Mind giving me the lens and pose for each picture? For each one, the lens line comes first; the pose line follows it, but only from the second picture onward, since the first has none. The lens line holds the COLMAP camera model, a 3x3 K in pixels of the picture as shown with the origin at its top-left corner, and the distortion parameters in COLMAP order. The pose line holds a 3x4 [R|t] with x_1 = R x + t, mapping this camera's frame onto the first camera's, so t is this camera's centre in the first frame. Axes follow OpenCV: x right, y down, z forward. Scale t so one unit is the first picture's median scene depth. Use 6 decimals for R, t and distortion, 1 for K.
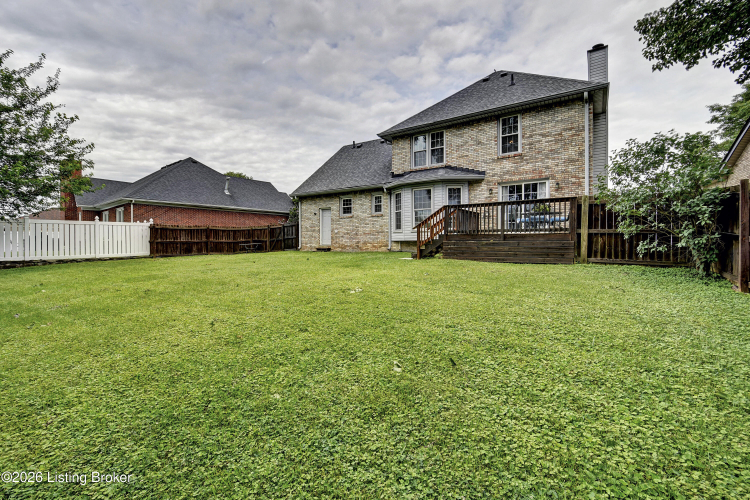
lens RADIAL K [[332.4, 0, 376.7], [0, 332.4, 243.9], [0, 0, 1]] dist [-0.001763, -0.000799]
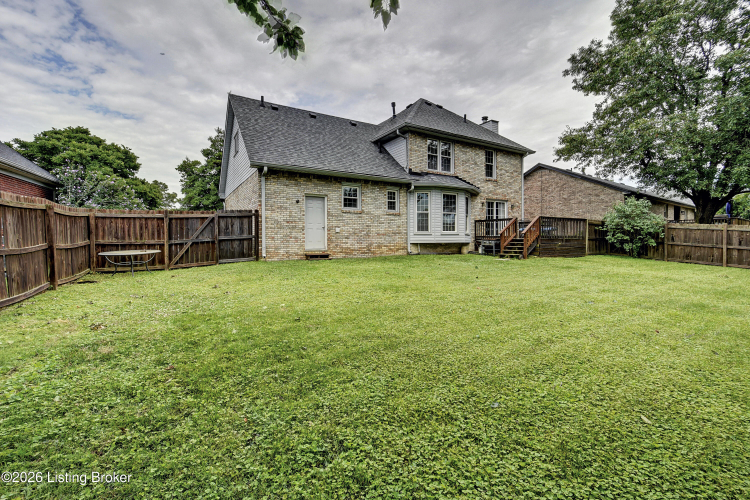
lens RADIAL K [[332.4, 0, 376.7], [0, 332.4, 243.9], [0, 0, 1]] dist [-0.001763, -0.000799]
pose [[0.414324, -0.009812, 0.910077, -0.832205], [0.005207, 0.999951, 0.008410, -0.015785], [-0.910115, 0.001254, 0.414354, 0.705905]]
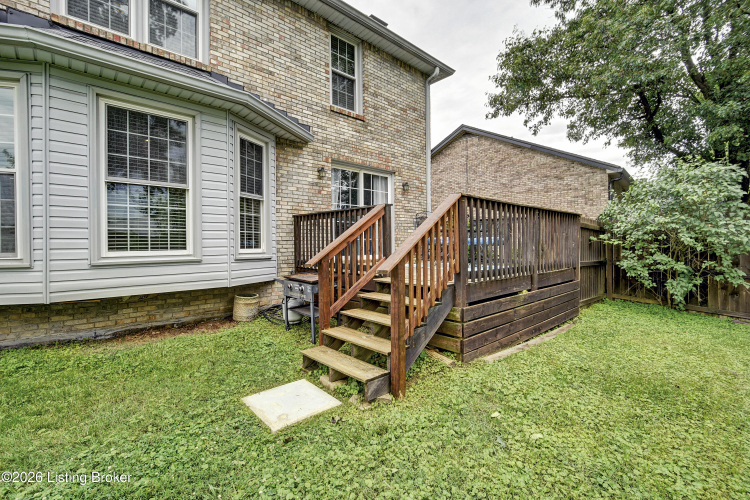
lens RADIAL K [[332.4, 0, 376.7], [0, 332.4, 243.9], [0, 0, 1]] dist [-0.001763, -0.000799]
pose [[0.227269, -0.001758, 0.973830, -0.082667], [0.007380, 0.999973, 0.000083, -0.048085], [-0.973804, 0.007168, 0.227276, 0.684213]]
